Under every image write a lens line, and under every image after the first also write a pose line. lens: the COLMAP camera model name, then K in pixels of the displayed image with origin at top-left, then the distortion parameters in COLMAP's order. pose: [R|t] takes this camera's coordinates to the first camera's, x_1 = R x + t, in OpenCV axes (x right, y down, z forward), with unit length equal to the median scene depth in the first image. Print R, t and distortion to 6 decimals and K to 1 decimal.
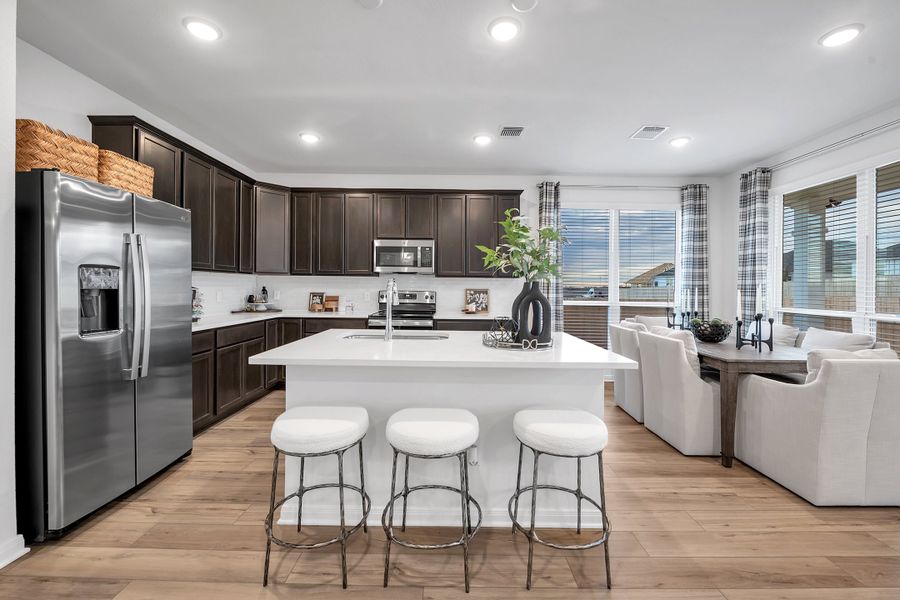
lens RADIAL K [[360.7, 0, 450.3], [0, 360.7, 287.1], [0, 0, 1]] dist [-0.007436, -0.002861]
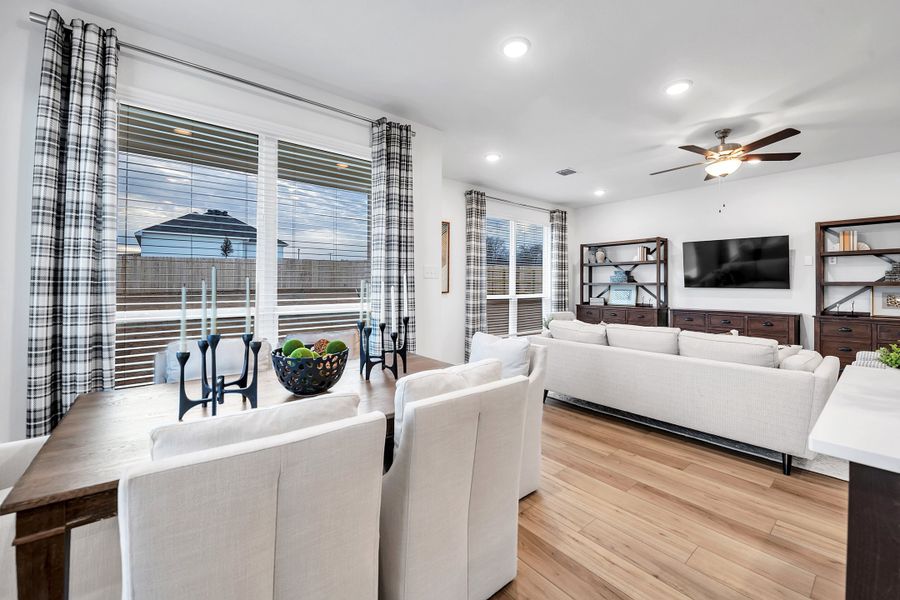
lens RADIAL K [[360.7, 0, 454.0], [0, 360.7, 283.0], [0, 0, 1]] dist [-0.007436, -0.002861]
pose [[-0.636958, -0.011303, 0.770816, 0.188463], [-0.011126, 0.999923, 0.005469, 0.003172], [-0.770819, -0.005092, -0.637034, 0.942402]]
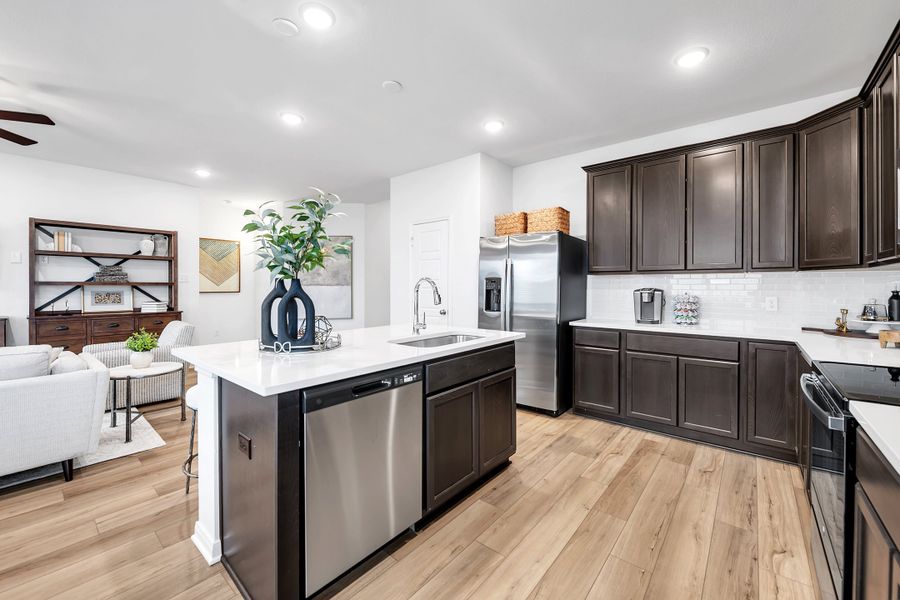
lens RADIAL K [[360.7, 0, 454.1], [0, 360.7, 287.6], [0, 0, 1]] dist [-0.007436, -0.002861]
pose [[-0.631392, -0.010637, -0.775391, 0.339660], [-0.010735, 0.999930, -0.004976, 0.003968], [0.775389, 0.005182, -0.631462, 0.975482]]
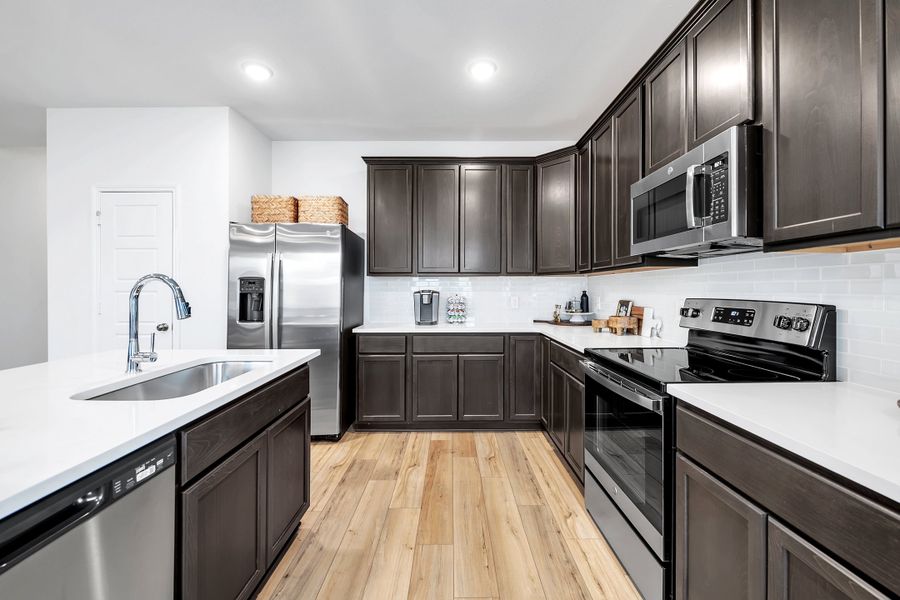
lens RADIAL K [[360.7, 0, 456.3], [0, 360.7, 290.4], [0, 0, 1]] dist [-0.007436, -0.002861]
pose [[0.020764, -0.008735, -0.999746, 0.260263], [0.001236, 0.999961, -0.008711, 0.004698], [0.999784, -0.001055, 0.020774, 0.847587]]
